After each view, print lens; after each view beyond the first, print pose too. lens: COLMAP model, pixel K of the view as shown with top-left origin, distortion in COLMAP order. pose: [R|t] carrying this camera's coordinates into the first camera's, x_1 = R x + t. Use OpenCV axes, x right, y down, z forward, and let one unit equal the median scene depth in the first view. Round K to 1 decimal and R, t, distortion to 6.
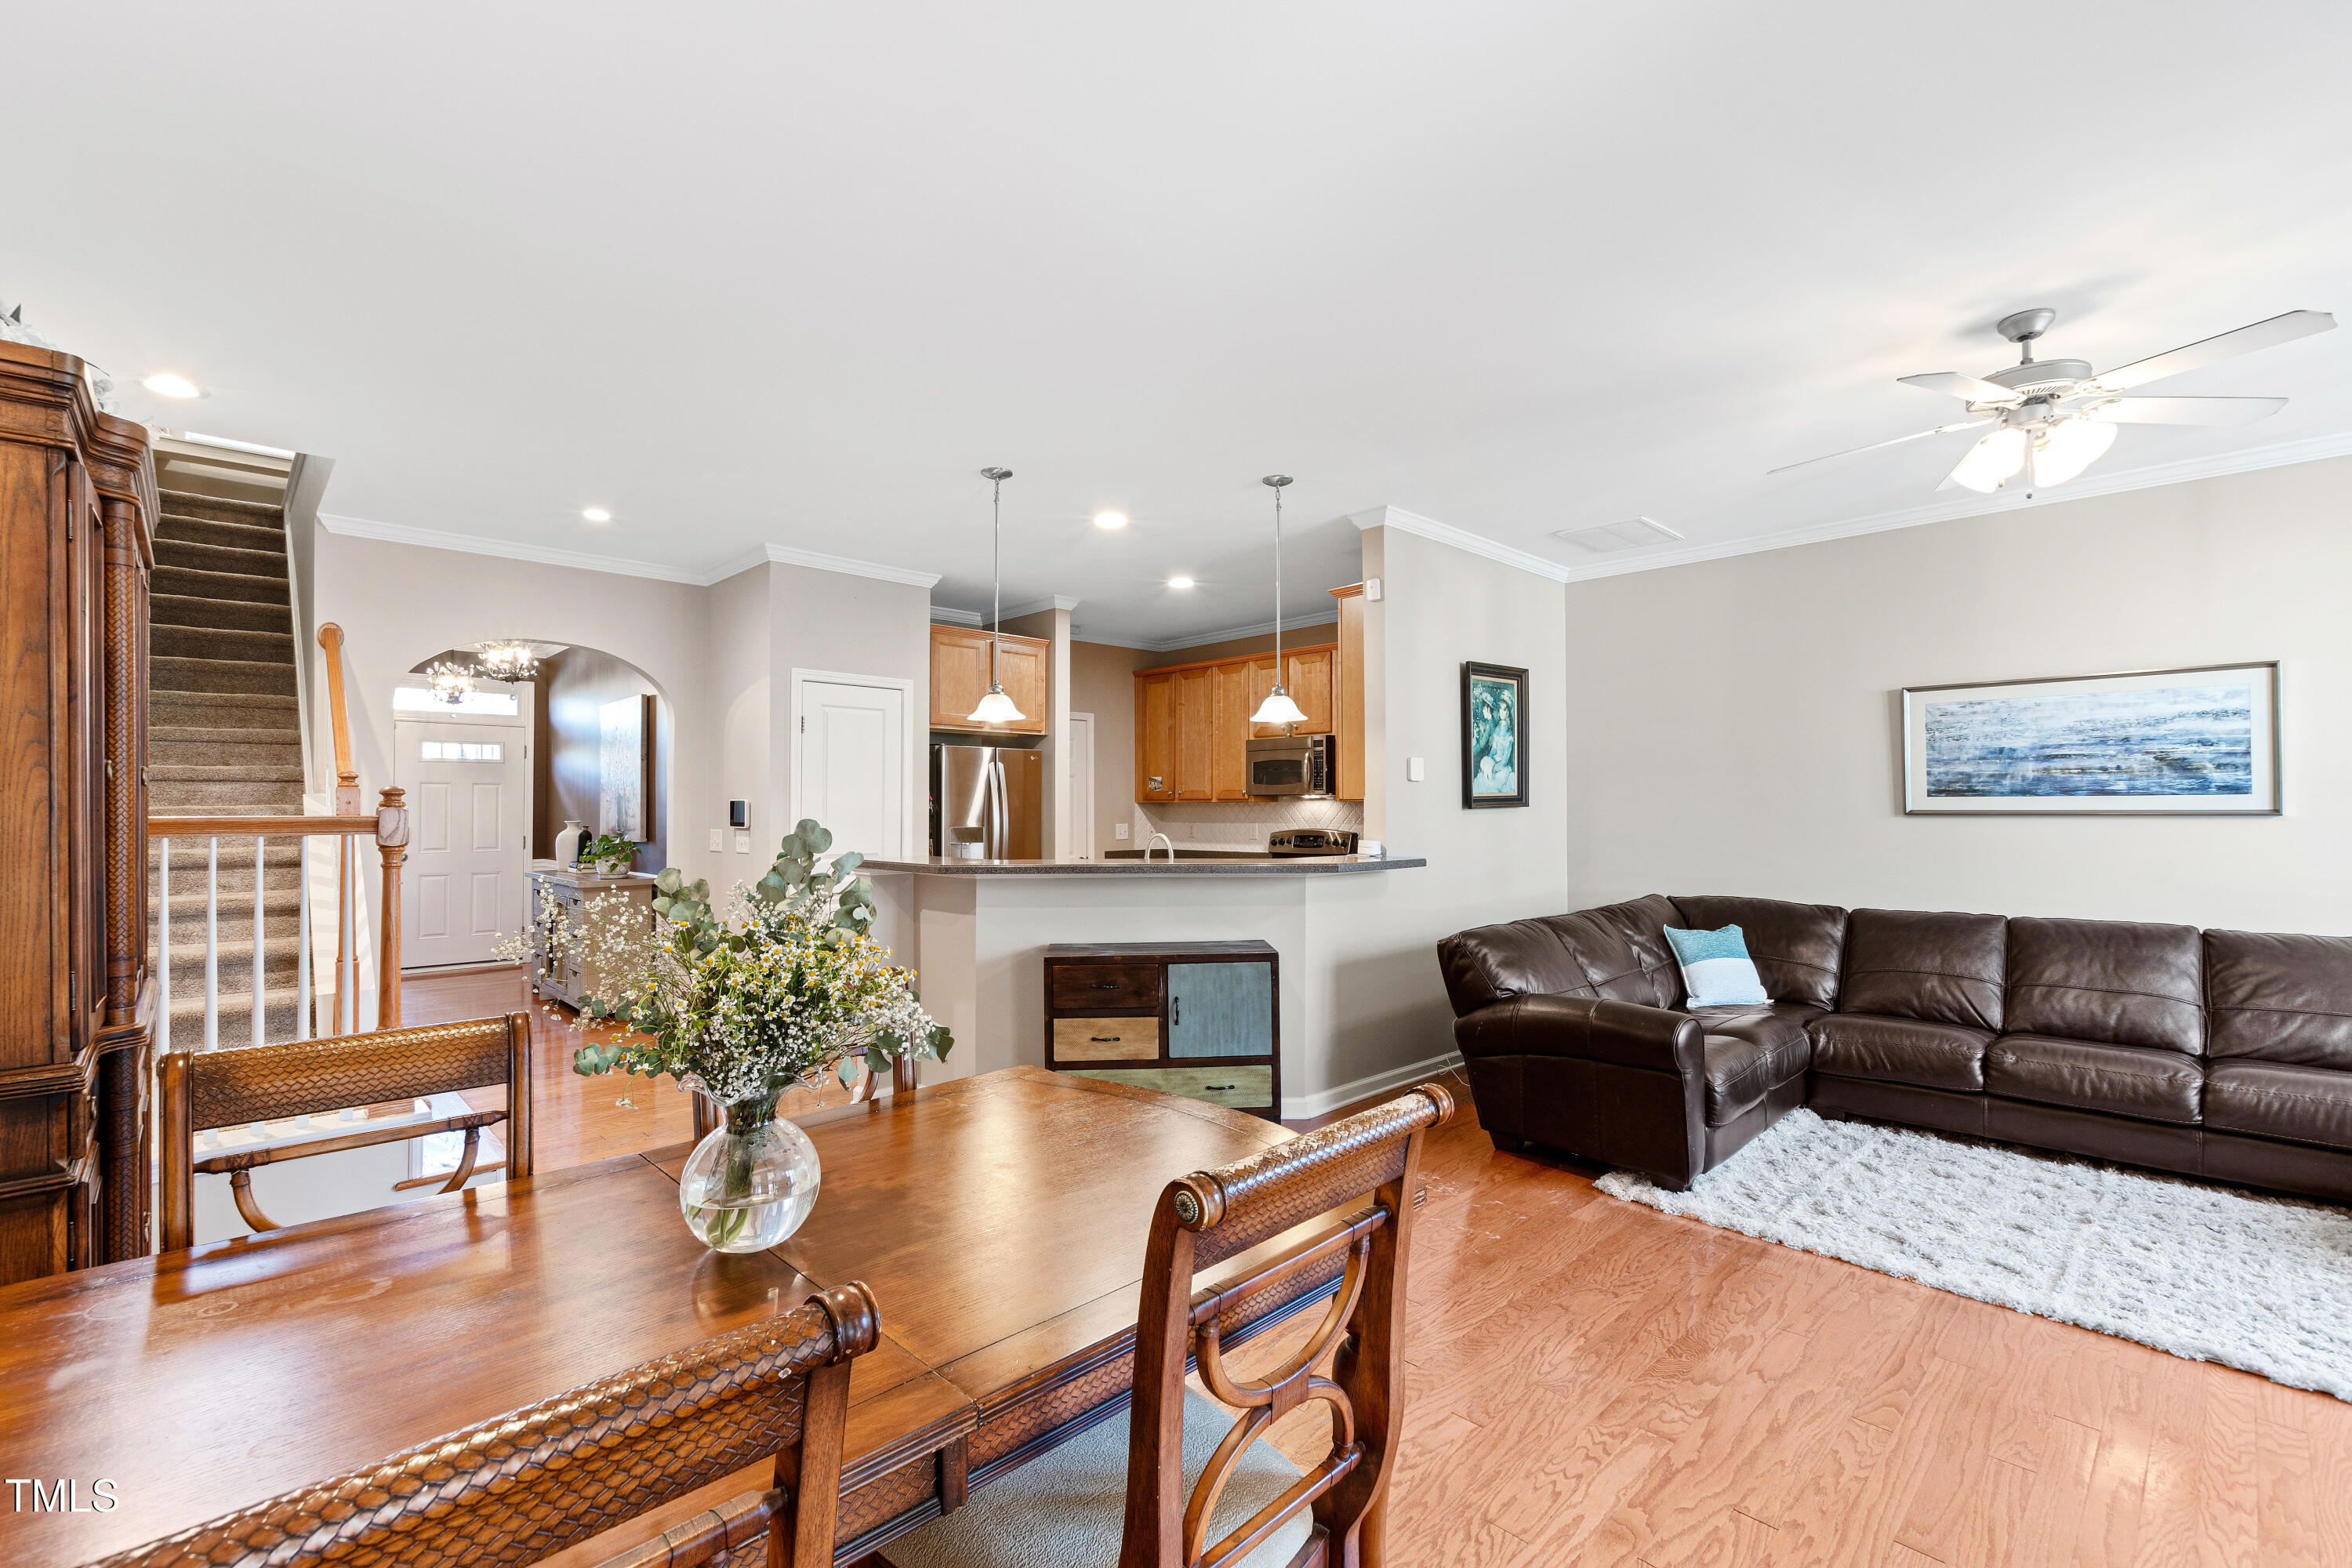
lens RADIAL K [[1018.3, 0, 1177.8], [0, 1018.3, 795.8], [0, 0, 1]] dist [0.006414, -0.001983]
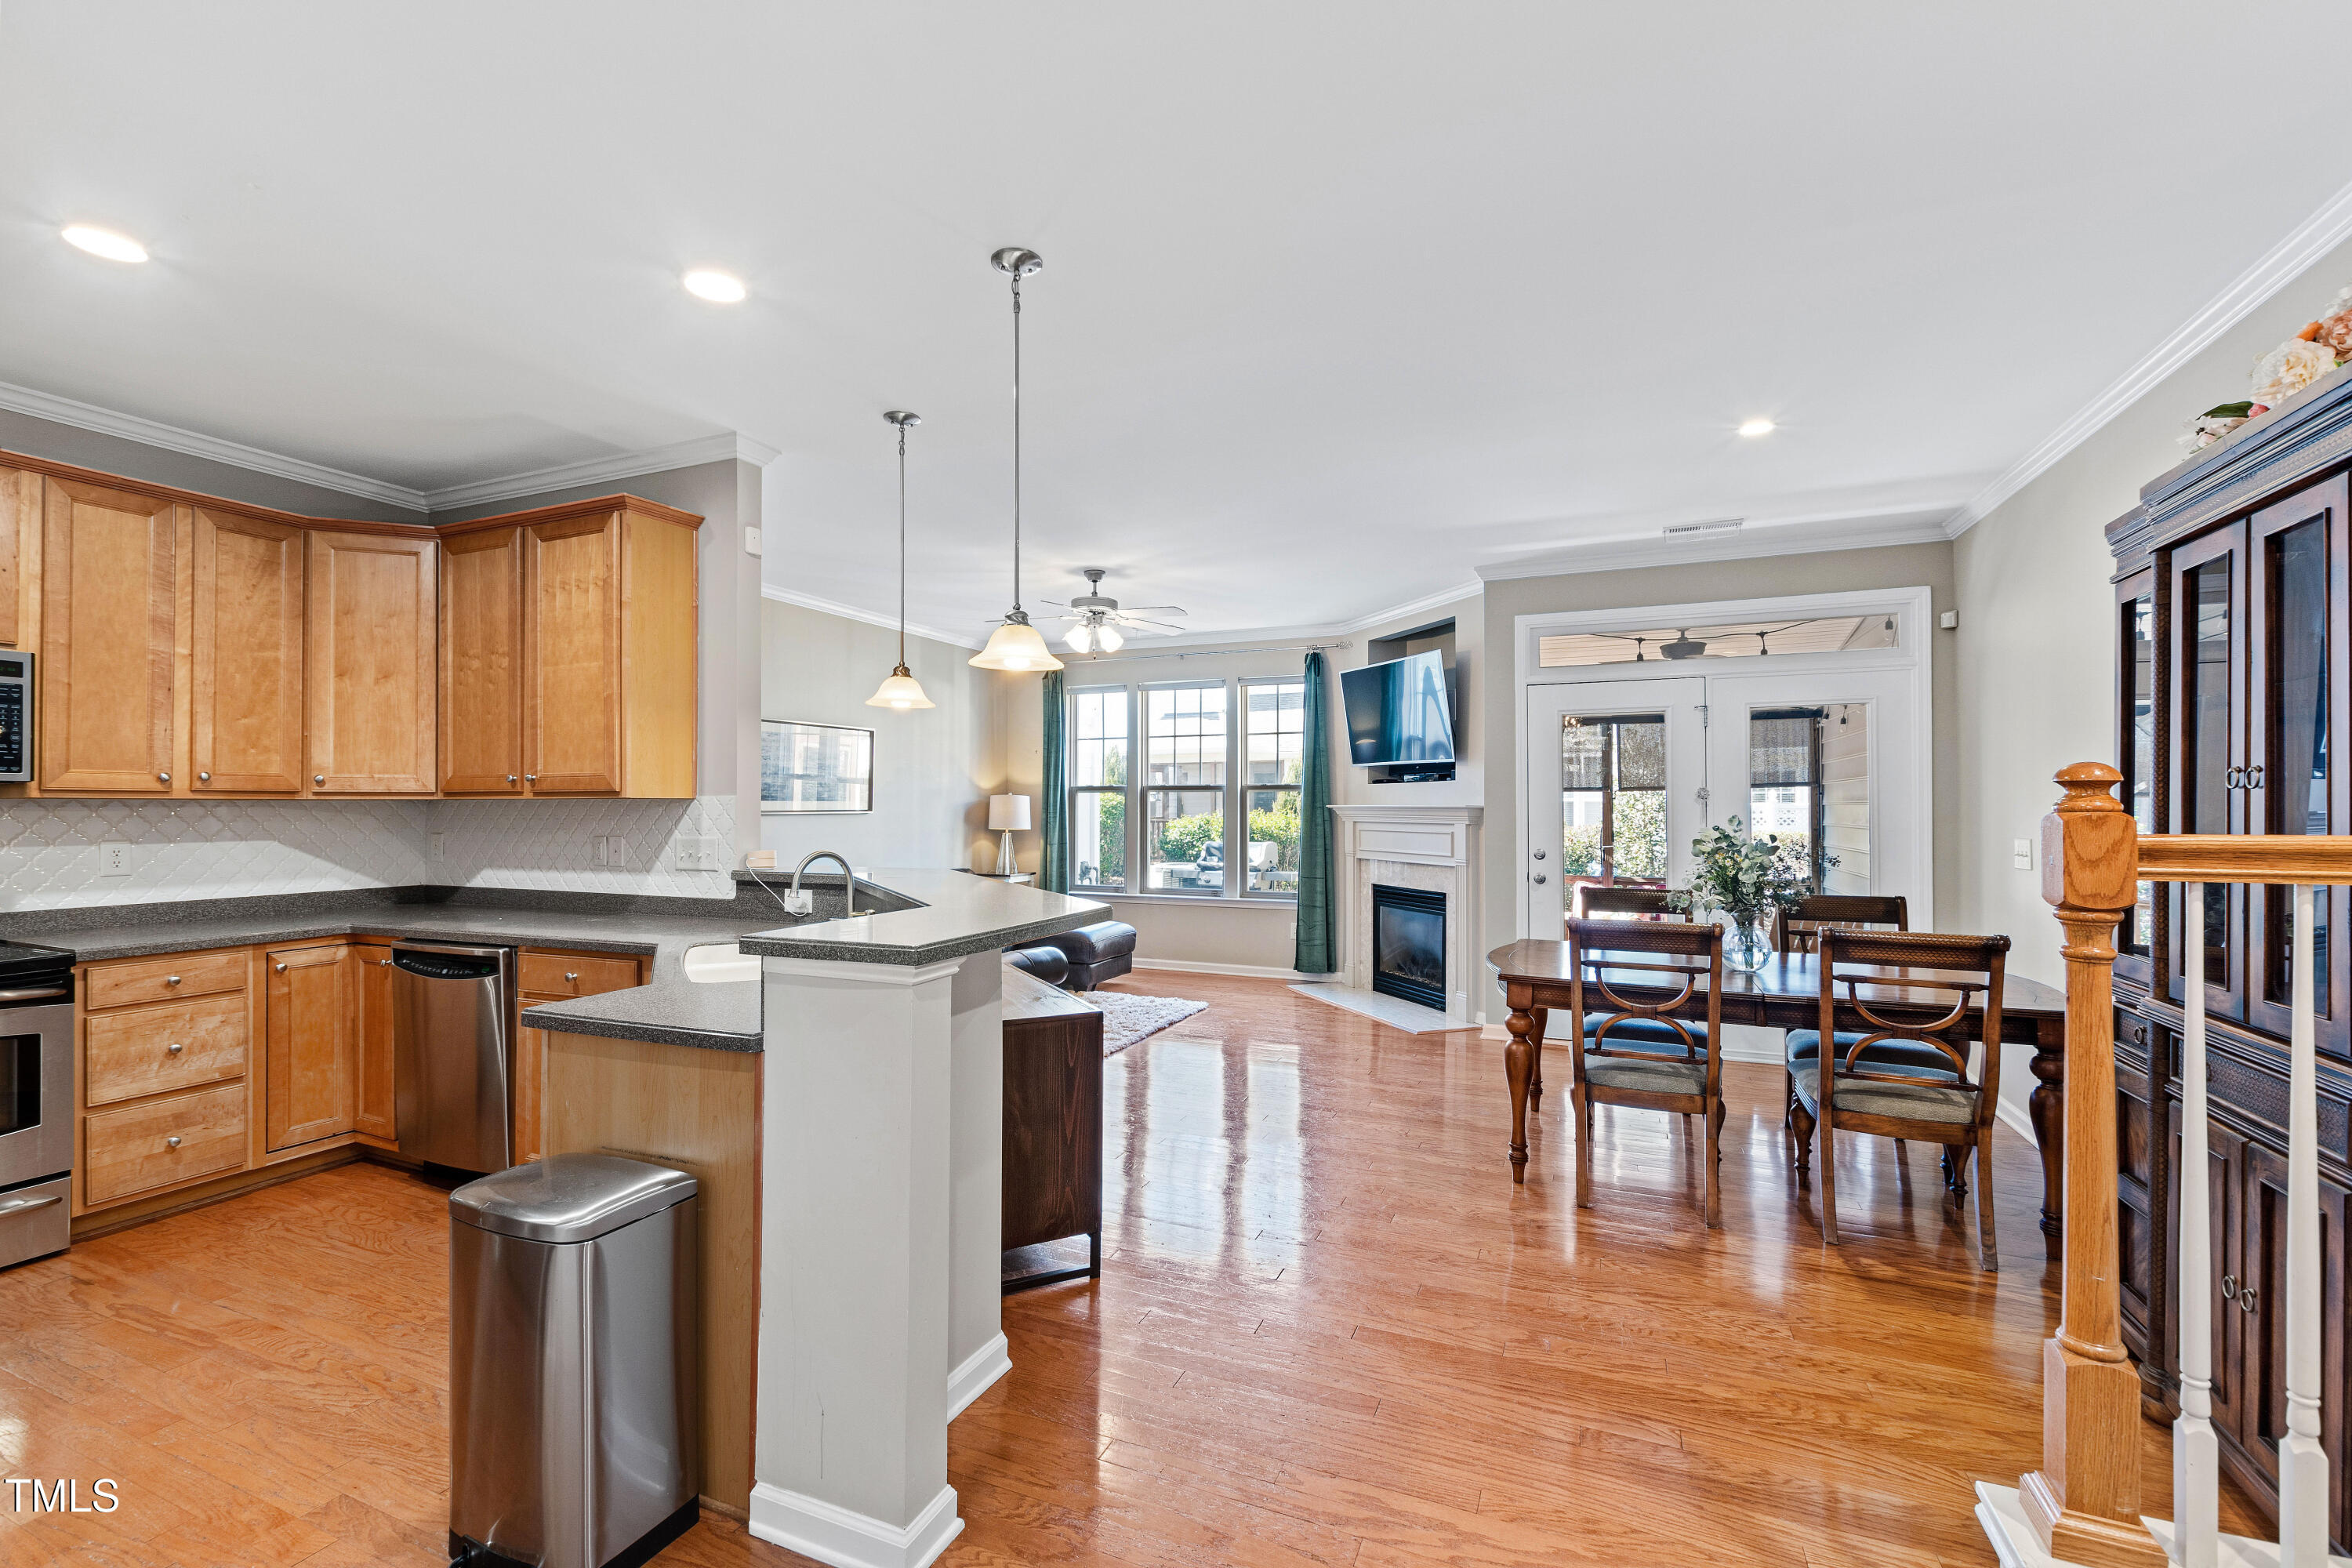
lens RADIAL K [[1018.3, 0, 1173.7], [0, 1018.3, 802.6], [0, 0, 1]] dist [0.006414, -0.001983]
pose [[-0.389534, 0.004130, 0.921003, -0.695238], [-0.009857, 0.999914, -0.008653, 0.009593], [-0.920959, -0.012449, -0.389460, 1.014409]]
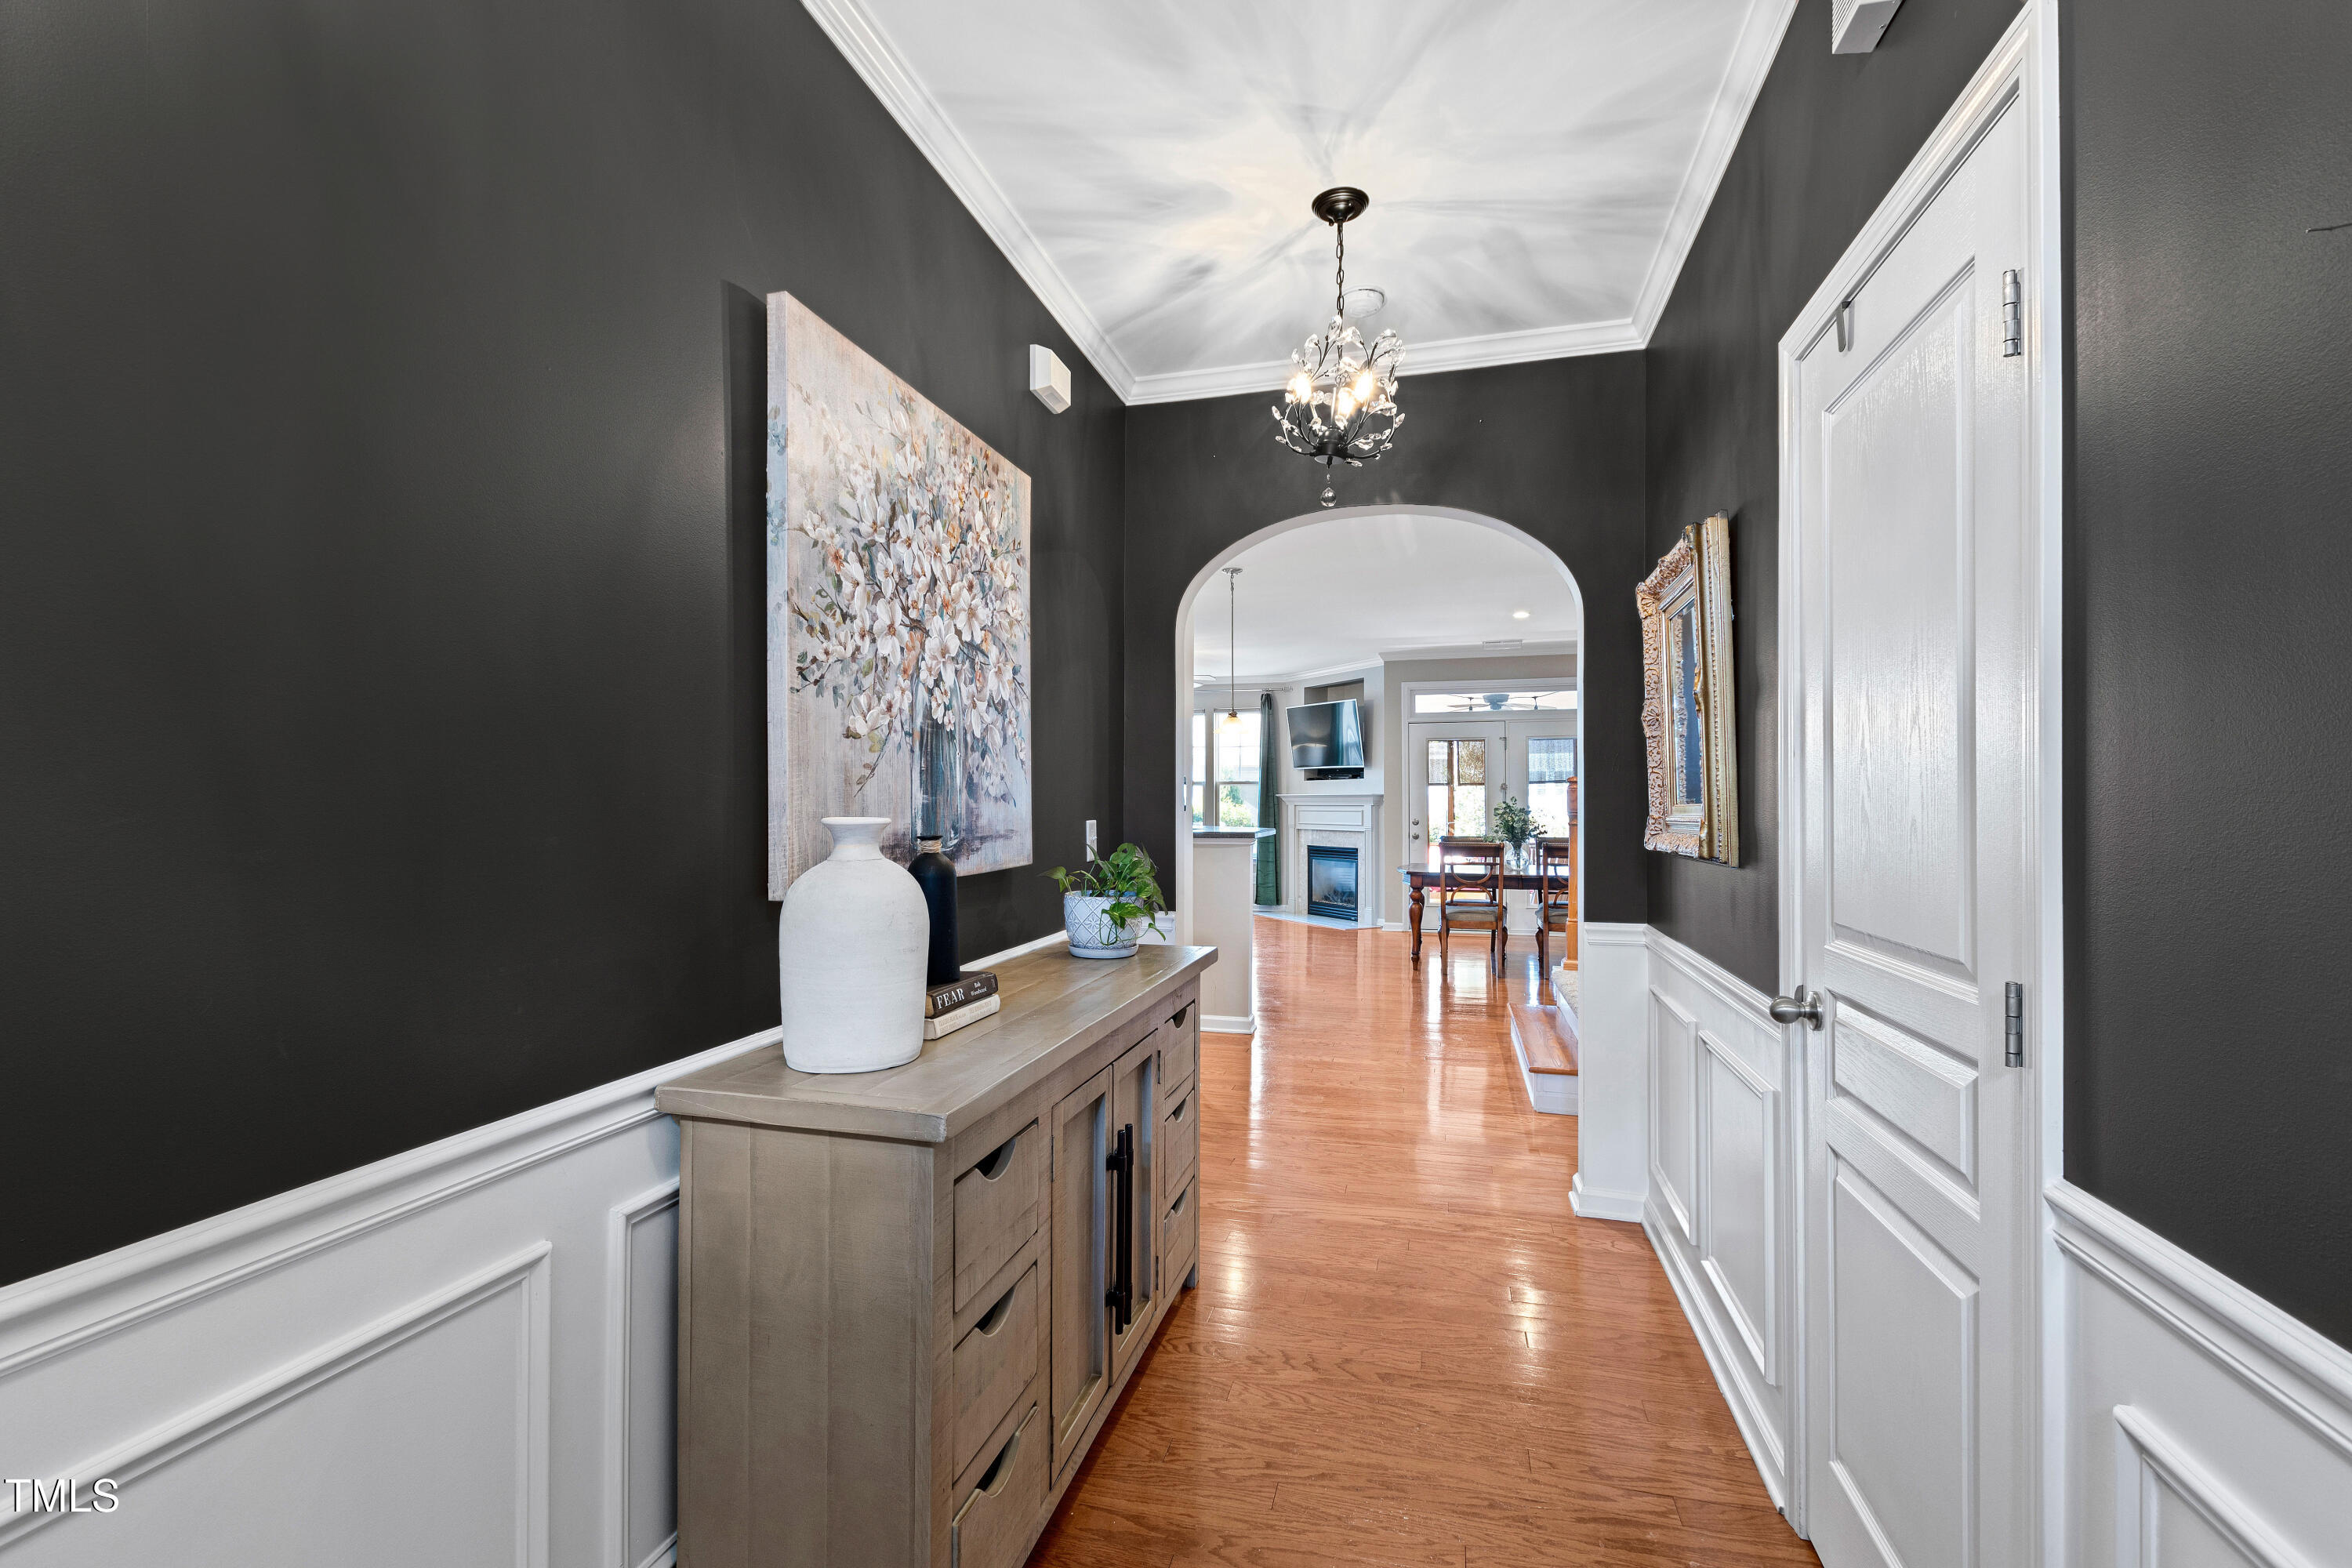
lens RADIAL K [[1018.3, 0, 1174.8], [0, 1018.3, 788.9], [0, 0, 1]] dist [0.006414, -0.001983]
pose [[-0.516697, 0.012636, 0.856075, -1.262564], [-0.009740, 0.999740, -0.020635, 0.036098], [-0.856113, -0.019001, -0.516440, 1.623082]]
